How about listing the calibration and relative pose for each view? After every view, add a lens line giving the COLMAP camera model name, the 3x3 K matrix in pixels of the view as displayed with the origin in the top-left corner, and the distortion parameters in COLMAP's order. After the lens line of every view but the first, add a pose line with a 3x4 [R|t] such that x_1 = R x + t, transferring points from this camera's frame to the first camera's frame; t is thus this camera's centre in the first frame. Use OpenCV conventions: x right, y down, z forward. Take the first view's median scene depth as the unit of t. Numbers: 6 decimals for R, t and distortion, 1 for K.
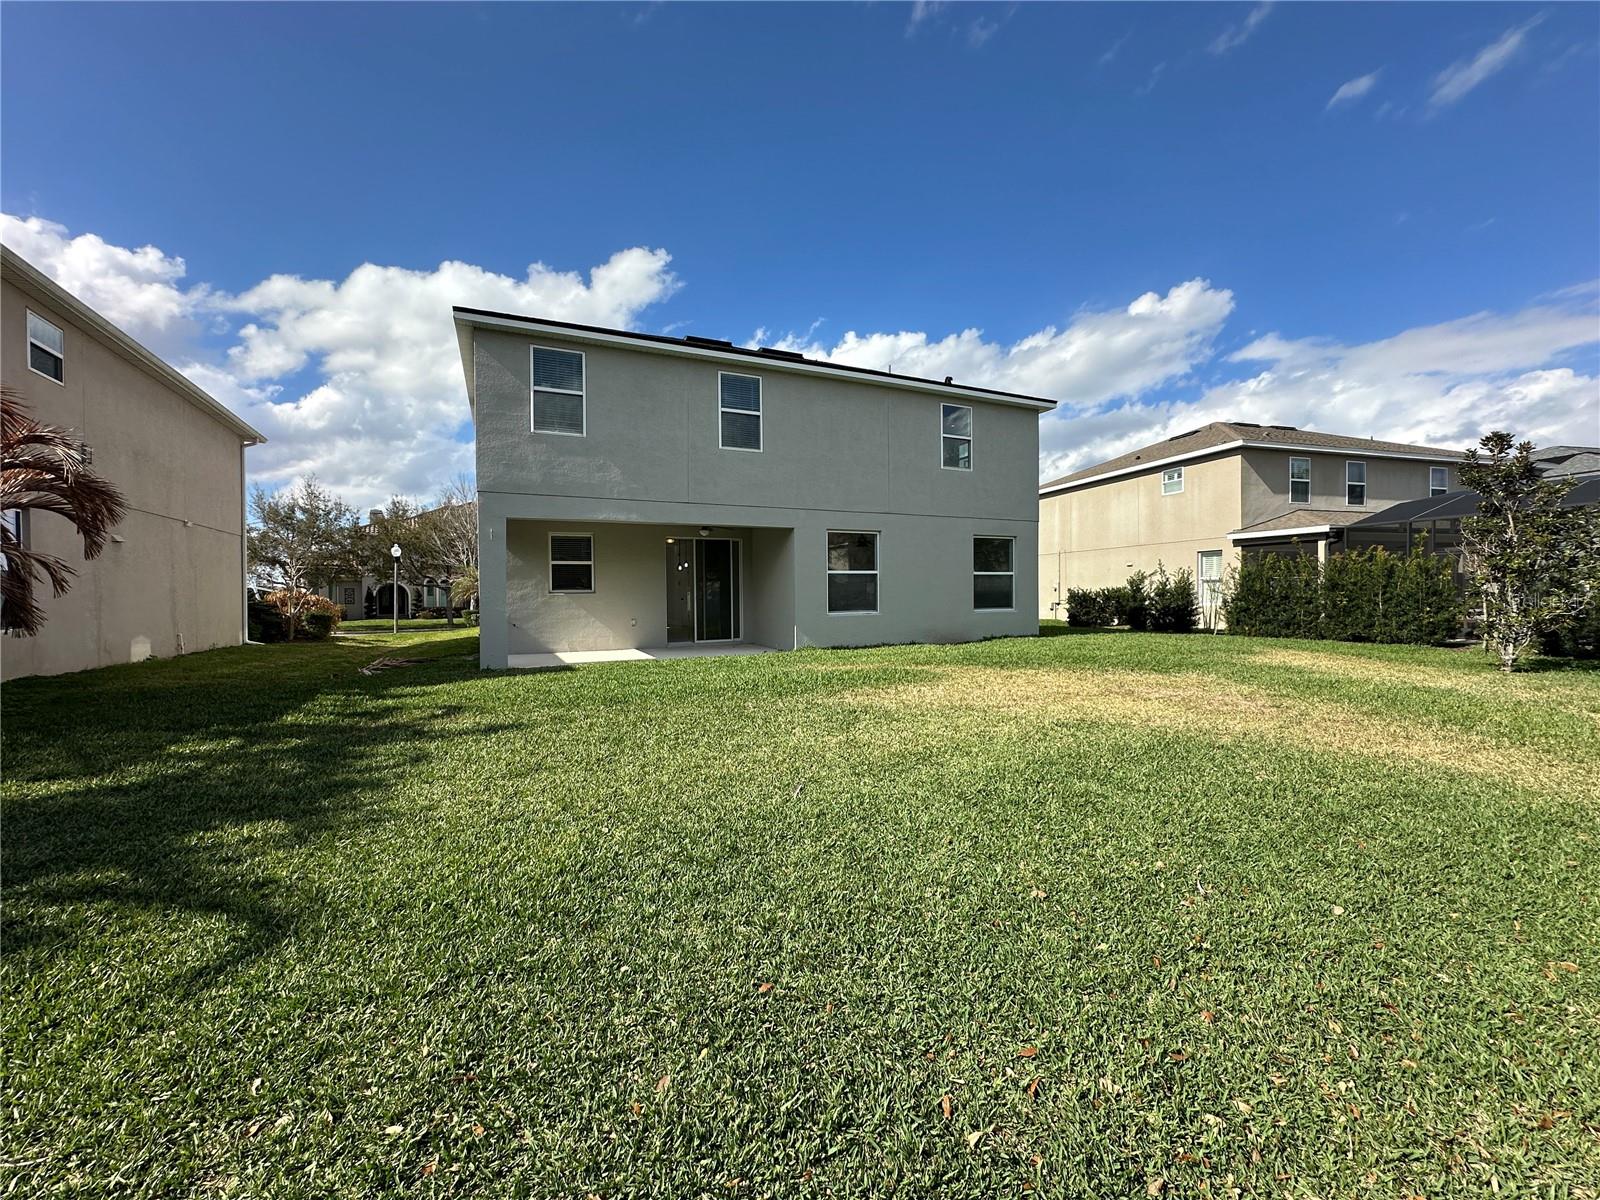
lens RADIAL K [[638.7, 0, 797.4], [0, 638.7, 599.4], [0, 0, 1]] dist [-0.002846, 0.000139]
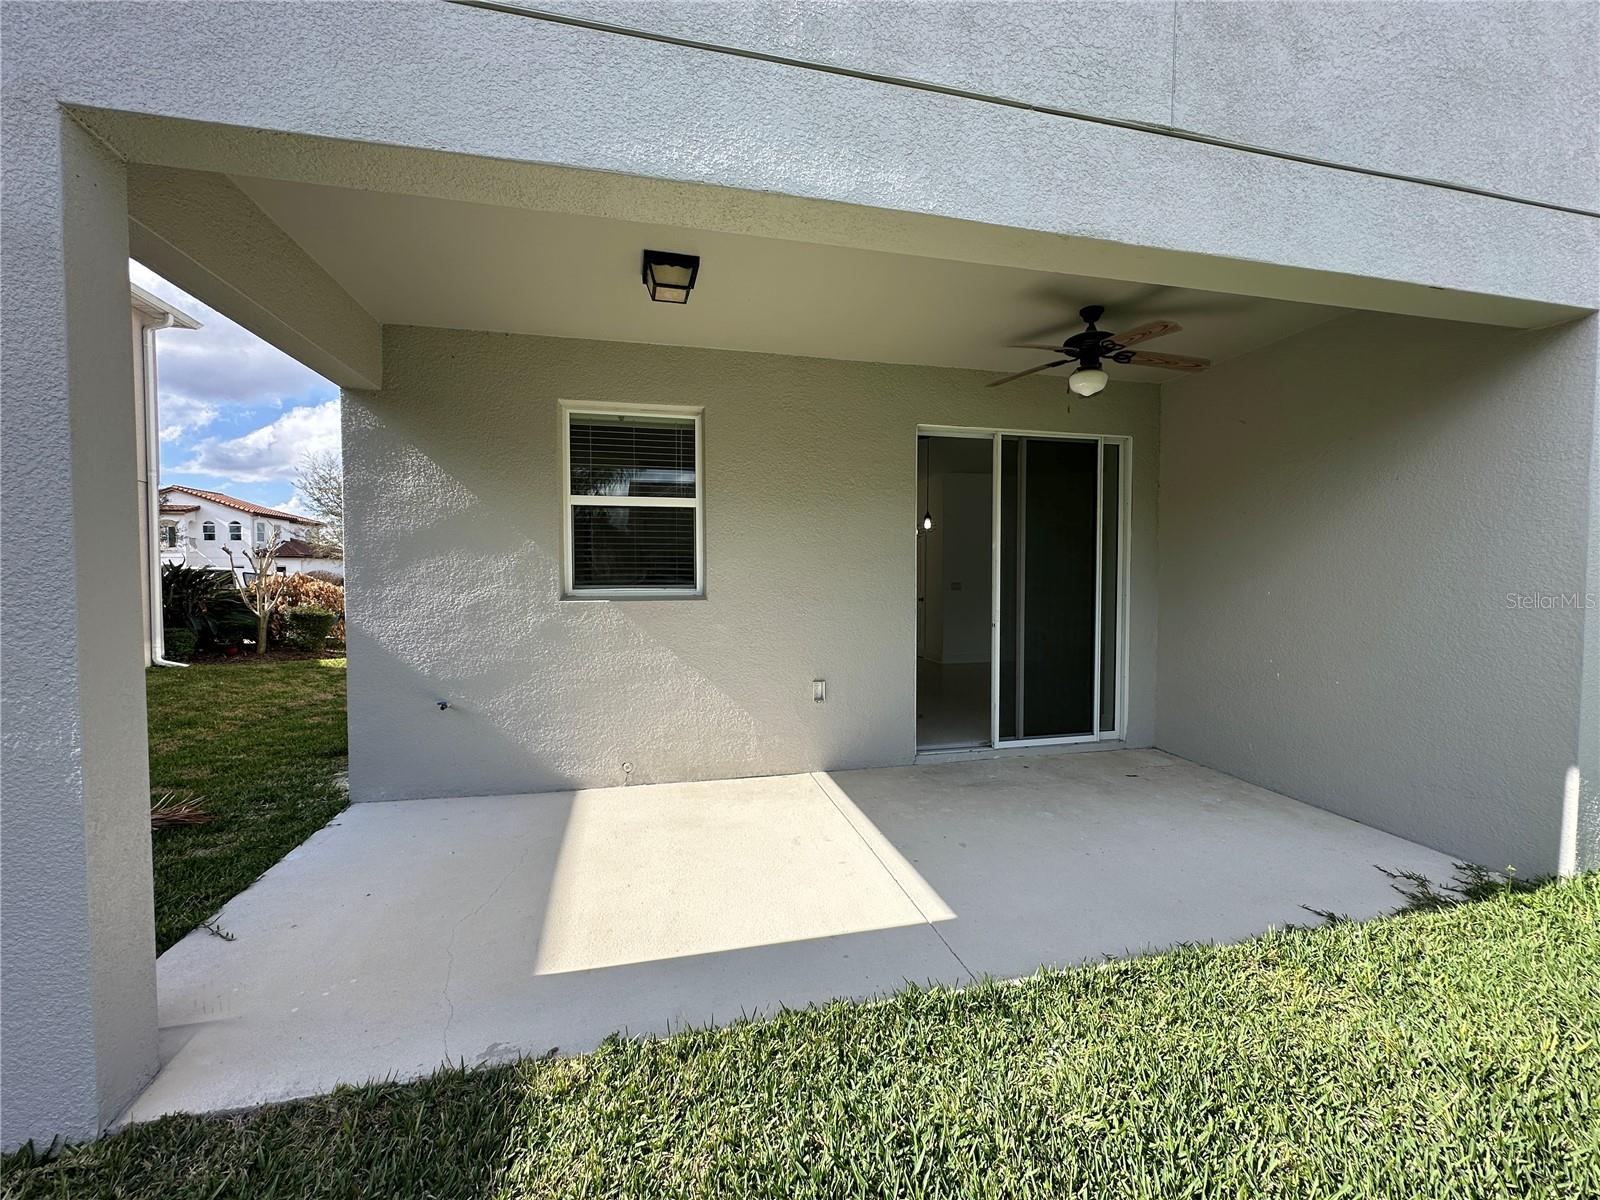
lens RADIAL K [[638.7, 0, 800.1], [0, 638.7, 603.0], [0, 0, 1]] dist [-0.002846, 0.000139]
pose [[0.980615, 0.013417, -0.195483, -0.213056], [-0.008939, 0.999678, 0.023769, -0.016155], [0.195739, -0.021560, 0.980419, 0.715651]]
